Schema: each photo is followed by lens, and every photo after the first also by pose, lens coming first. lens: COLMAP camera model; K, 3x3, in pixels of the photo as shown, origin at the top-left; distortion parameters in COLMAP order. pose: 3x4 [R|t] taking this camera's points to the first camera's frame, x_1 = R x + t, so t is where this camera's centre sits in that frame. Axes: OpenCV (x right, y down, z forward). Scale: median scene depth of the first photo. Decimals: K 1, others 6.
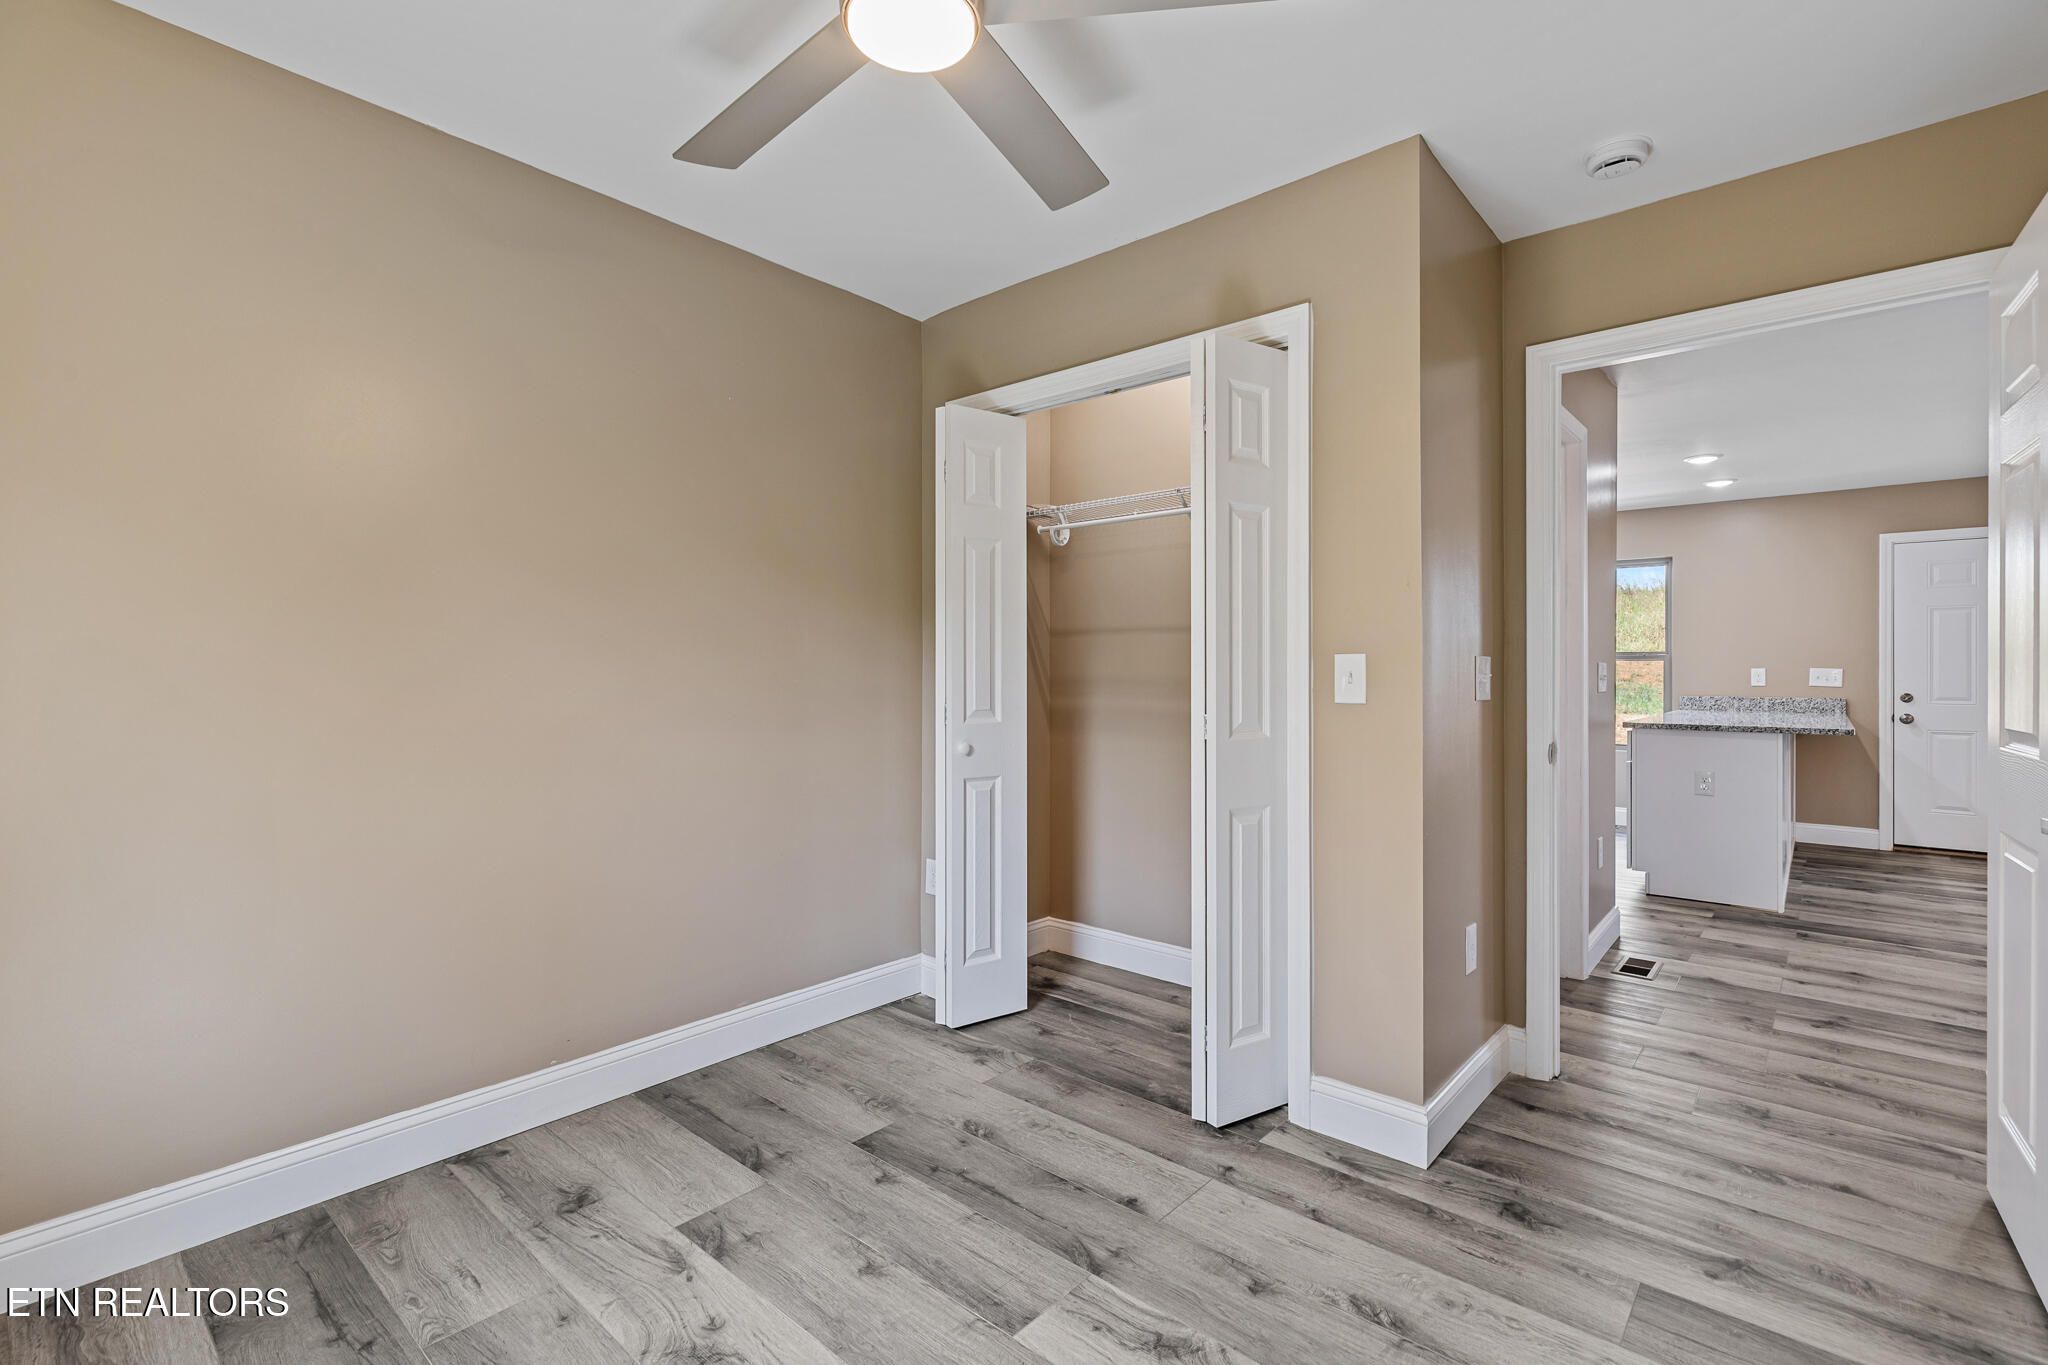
lens RADIAL K [[927.5, 0, 1035.5], [0, 927.5, 672.7], [0, 0, 1]] dist [0.009556, -0.002735]
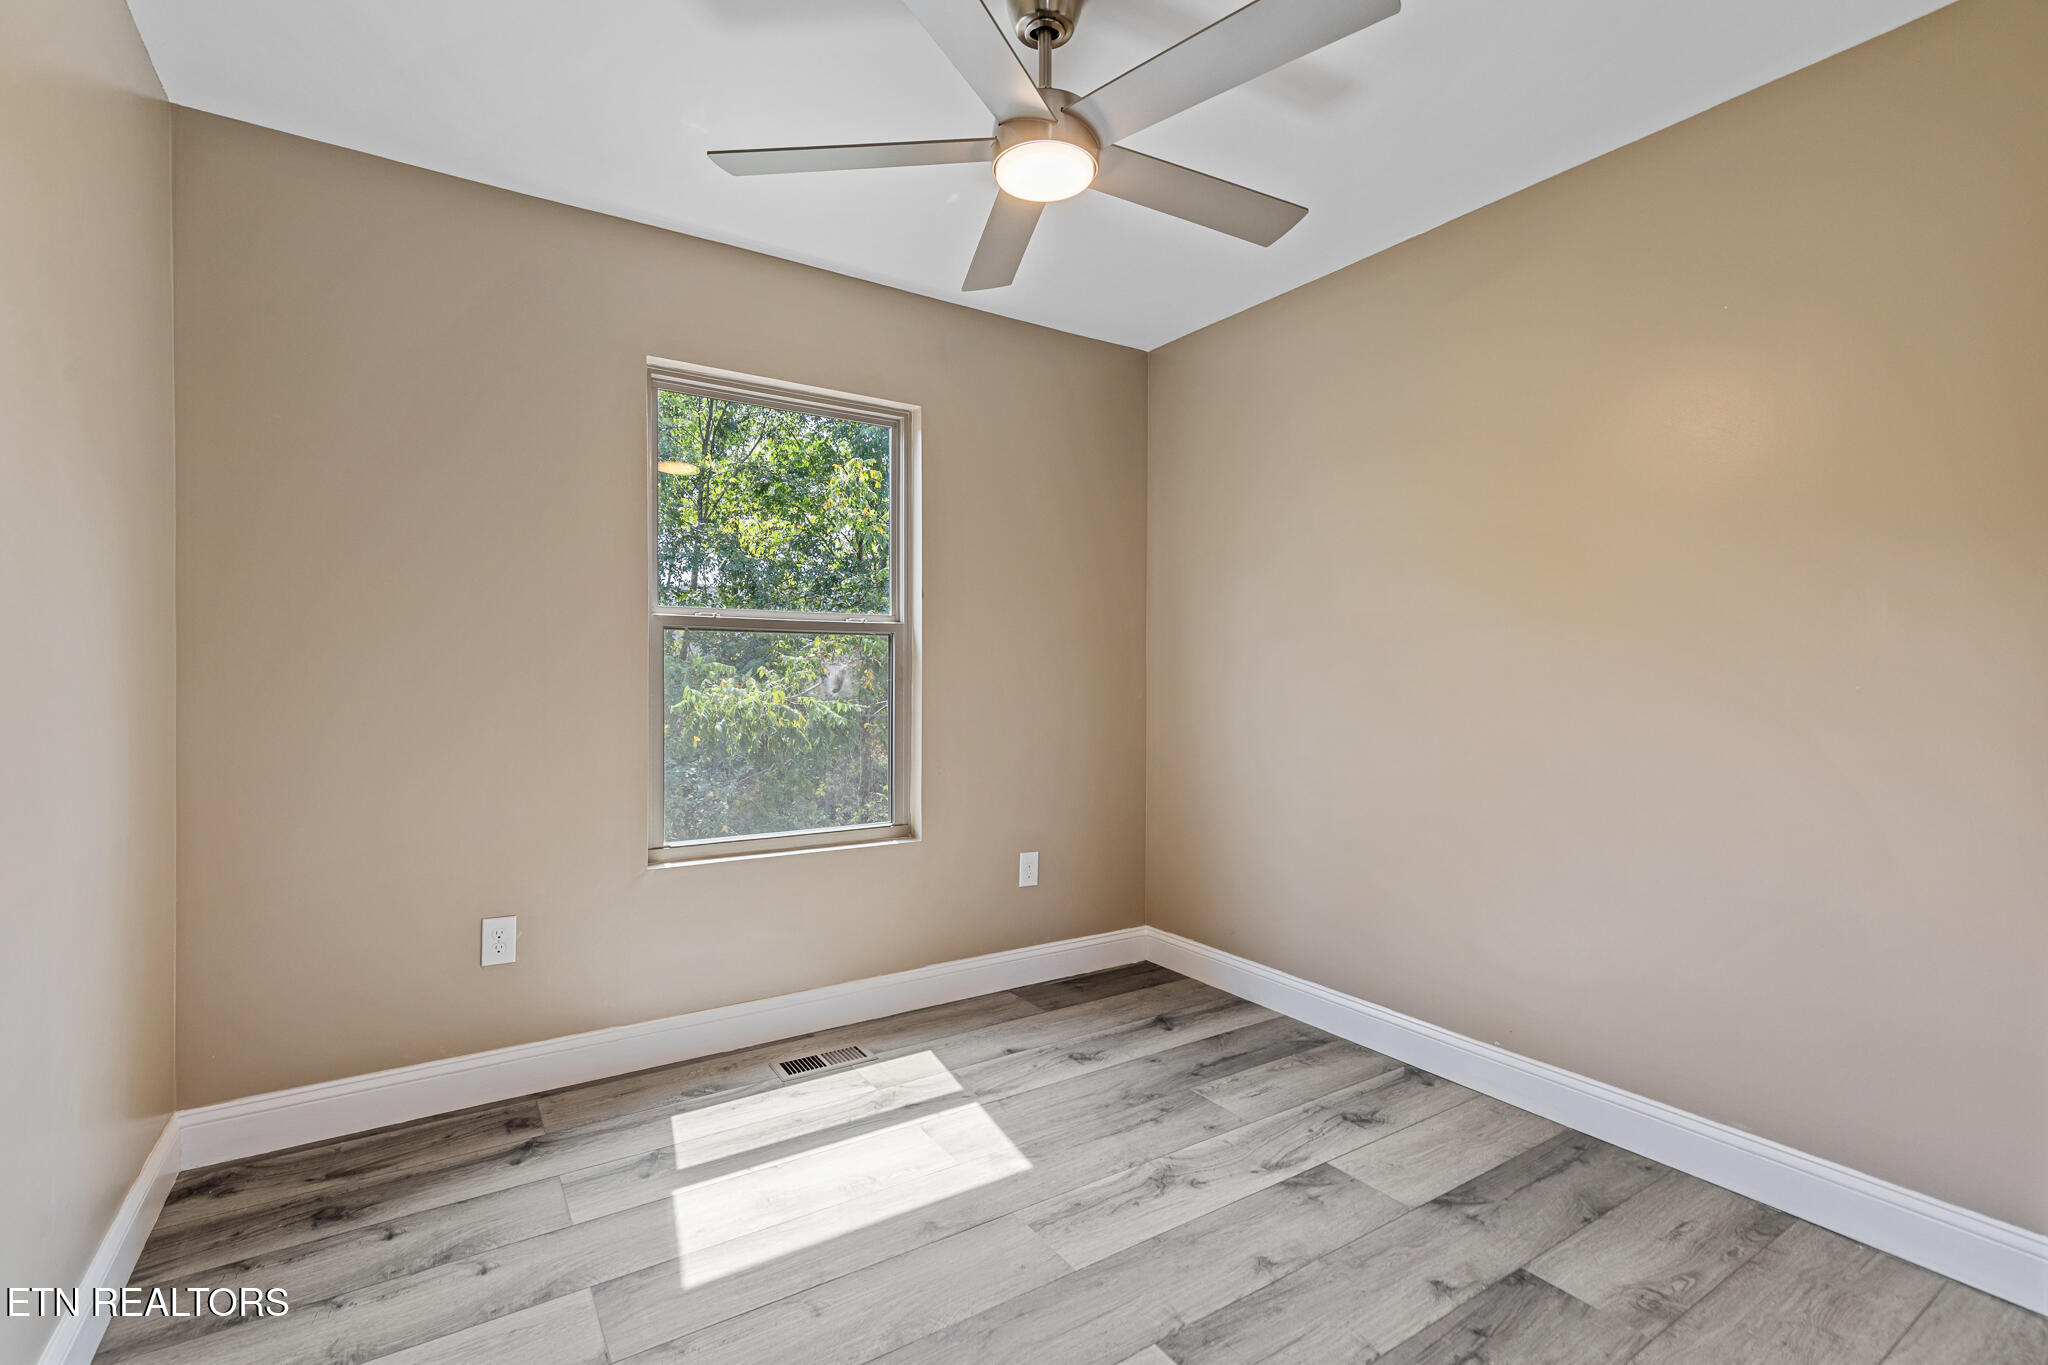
lens RADIAL K [[927.5, 0, 1023.0], [0, 927.5, 677.2], [0, 0, 1]] dist [0.009556, -0.002735]
pose [[-0.264801, 0.000734, -0.964303, 0.727286], [-0.011787, 0.999923, 0.003998, 0.002026], [0.964231, 0.012425, -0.264772, 0.842990]]
